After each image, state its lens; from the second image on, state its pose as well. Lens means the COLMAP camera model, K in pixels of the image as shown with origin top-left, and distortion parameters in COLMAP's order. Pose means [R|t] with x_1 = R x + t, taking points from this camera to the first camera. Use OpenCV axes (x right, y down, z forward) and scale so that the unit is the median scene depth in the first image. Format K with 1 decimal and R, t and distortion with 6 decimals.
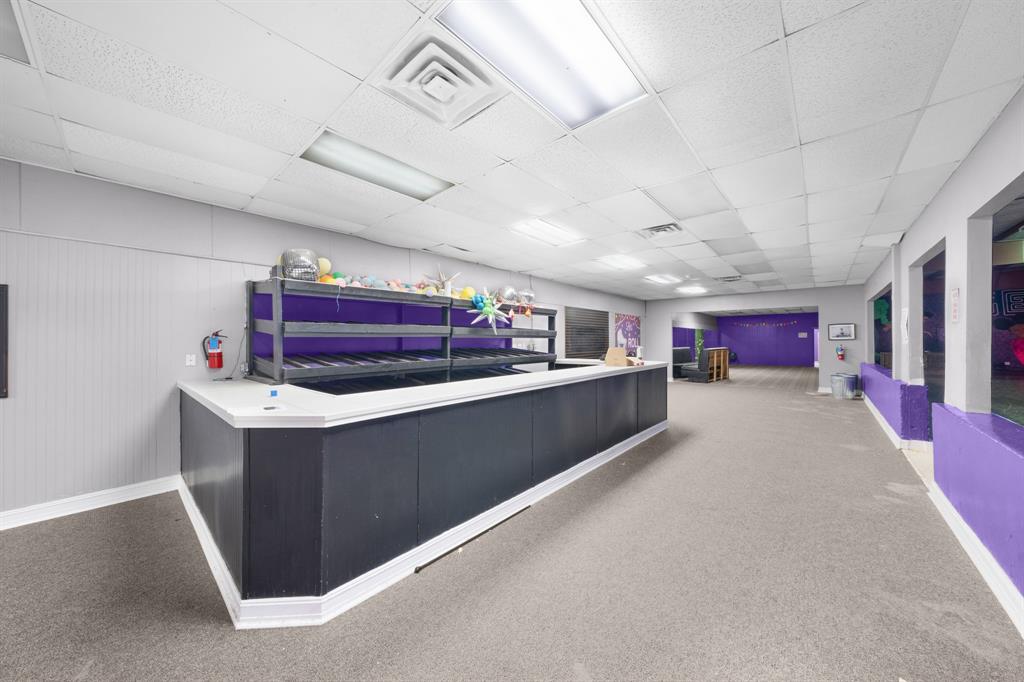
lens RADIAL K [[342.7, 0, 516.1], [0, 342.7, 342.7], [0, 0, 1]] dist [-0.000122, -0.000001]
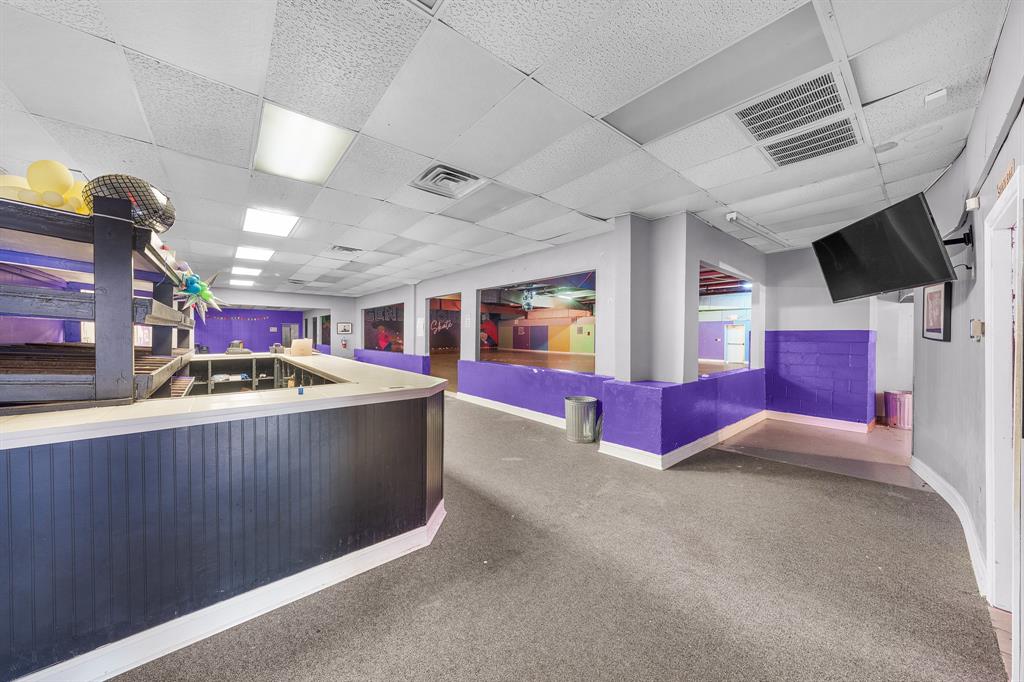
lens RADIAL K [[358.9, 0, 499.7], [0, 358.9, 337.1], [0, 0, 1]] dist [-0.000267, 0.000020]
pose [[0.169846, -0.001059, 0.985470, -0.485209], [-0.002005, 0.999997, 0.001420, 0.001924], [-0.985469, -0.002217, 0.169843, 0.105715]]
